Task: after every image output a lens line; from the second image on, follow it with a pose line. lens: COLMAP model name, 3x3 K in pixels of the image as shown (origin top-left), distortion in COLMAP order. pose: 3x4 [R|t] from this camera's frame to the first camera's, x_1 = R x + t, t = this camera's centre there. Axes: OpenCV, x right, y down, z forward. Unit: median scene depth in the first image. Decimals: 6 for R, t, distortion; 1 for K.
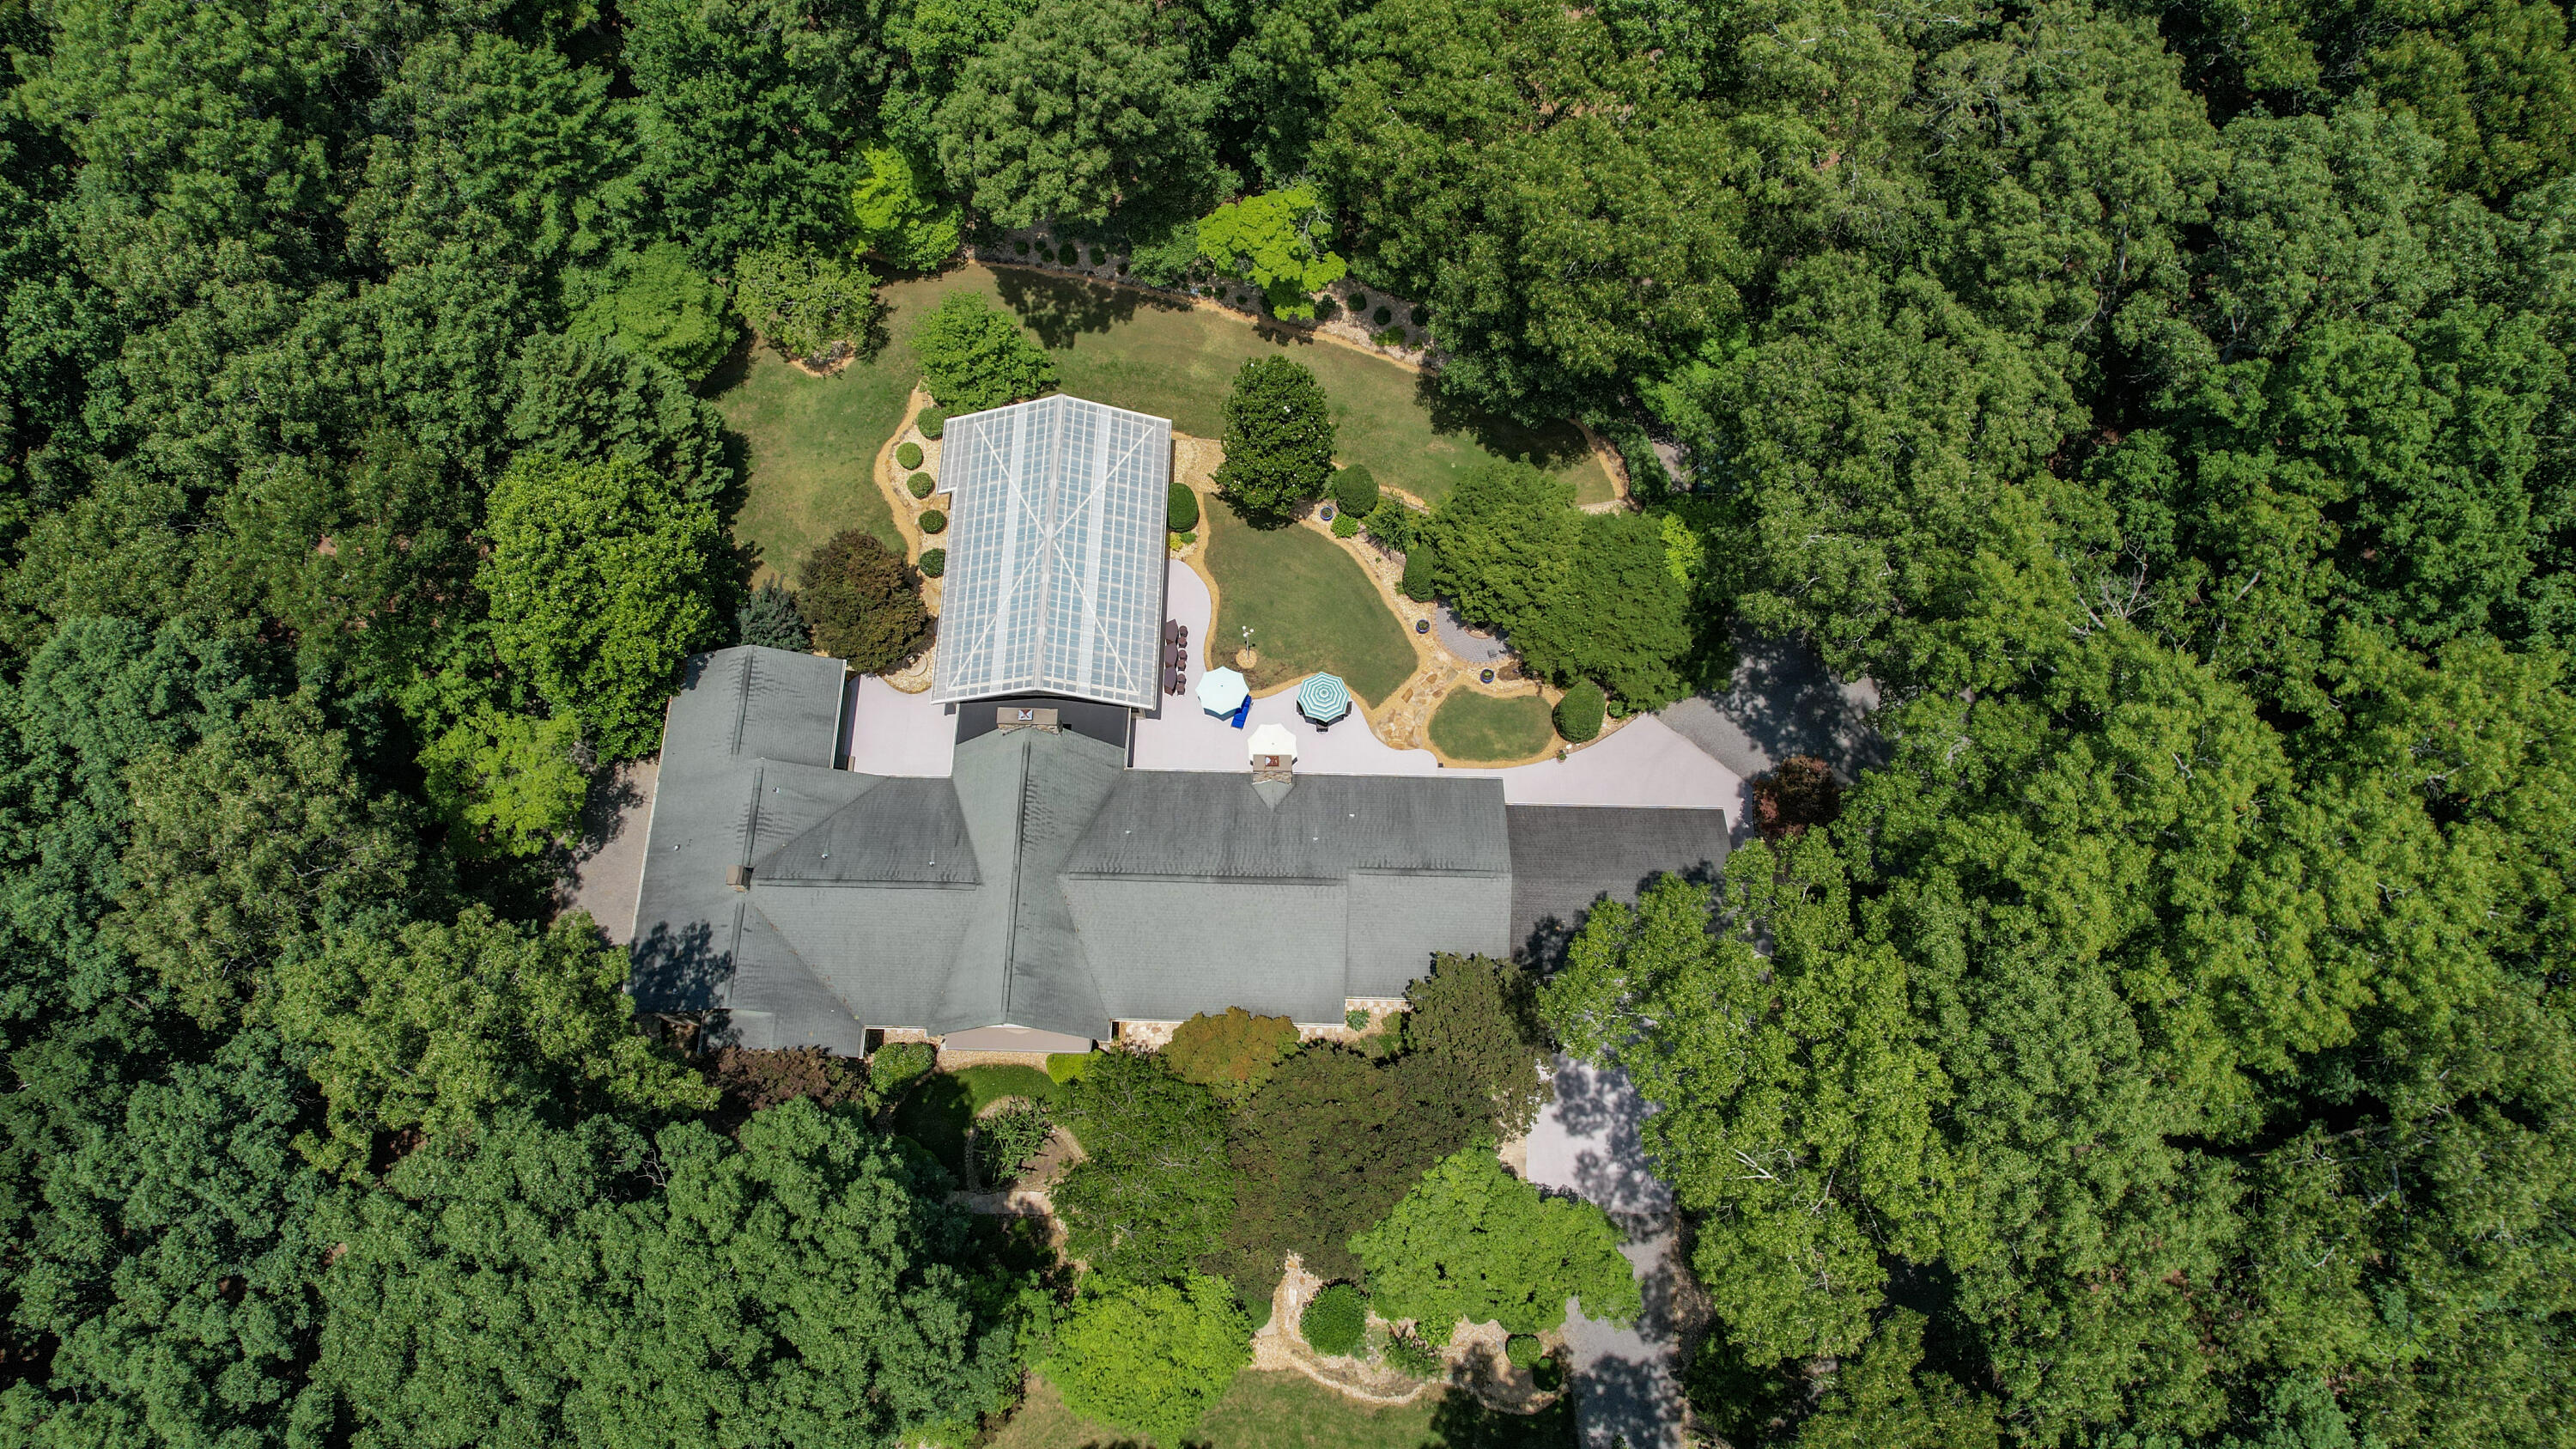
lens RADIAL K [[1644.5, 0, 1282.1], [0, 1644.5, 731.0], [0, 0, 1]] dist [-0.082440, 0.079299]
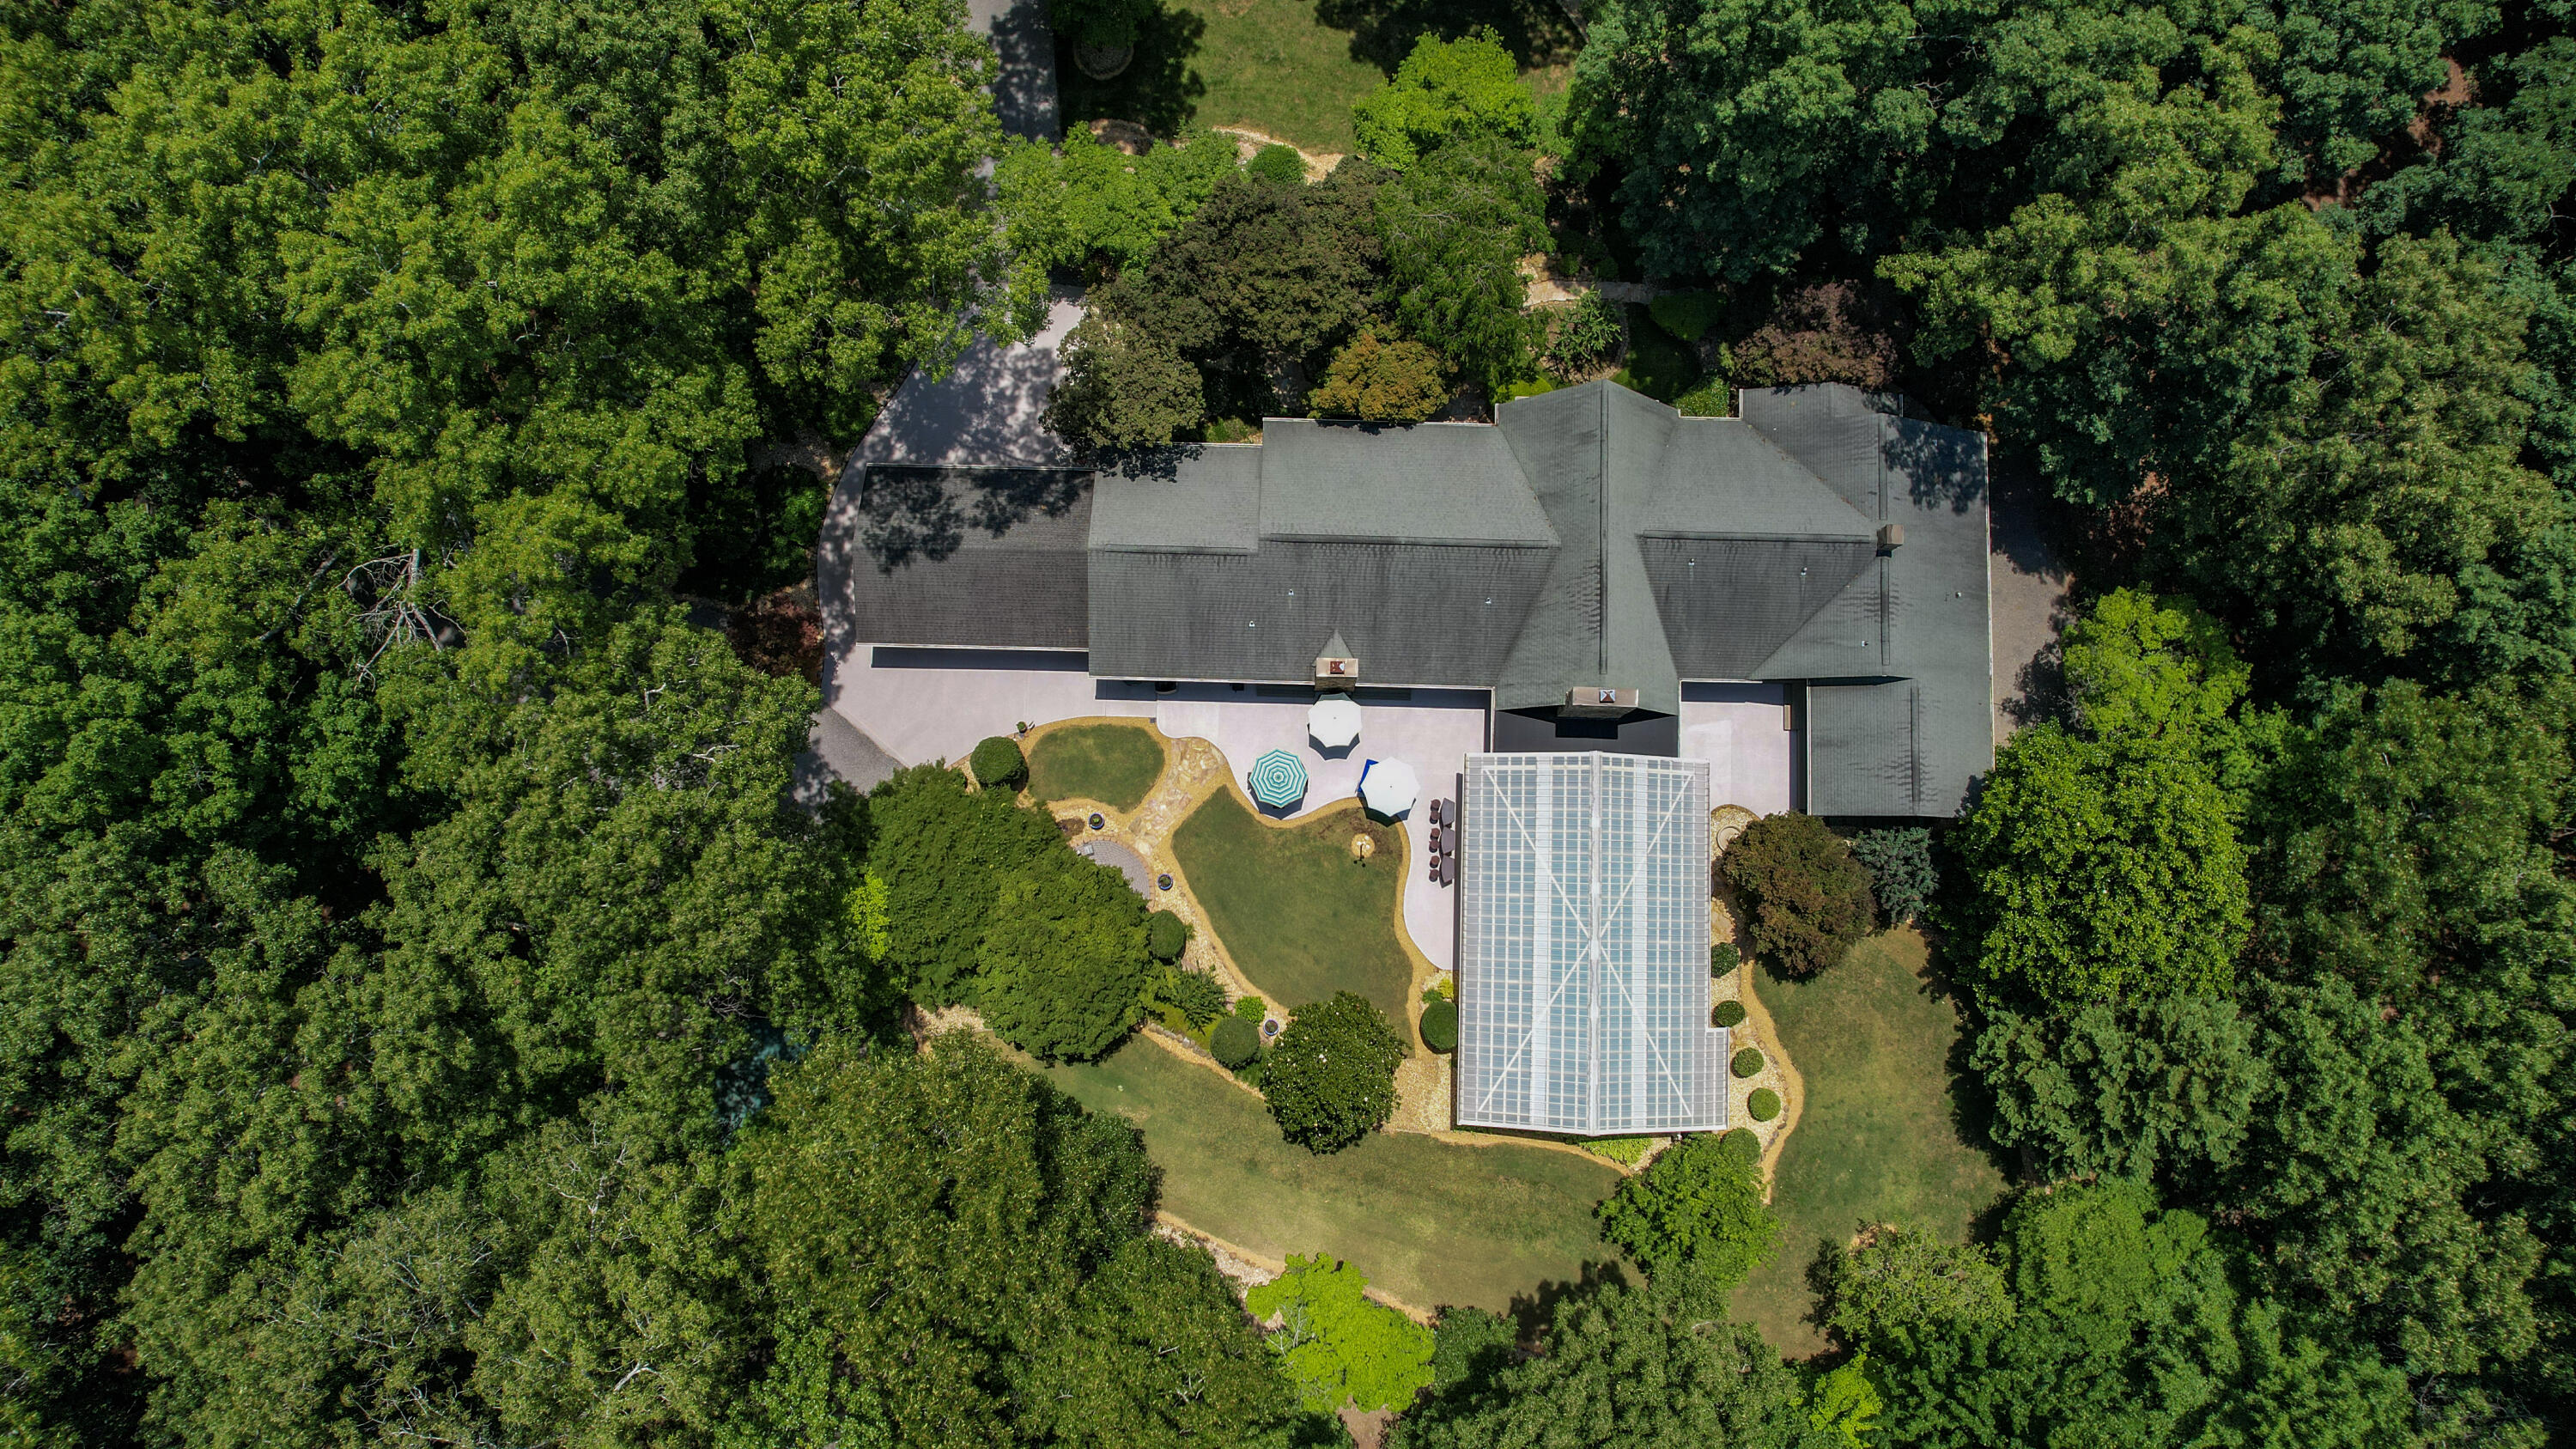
lens RADIAL K [[1644.5, 0, 1282.1], [0, 1644.5, 731.0], [0, 0, 1]] dist [-0.082440, 0.079299]
pose [[-0.999910, -0.011687, -0.006588, 0.029858], [0.007252, -0.883991, 0.467447, -0.411275], [-0.011287, 0.467357, 0.883997, 0.179766]]
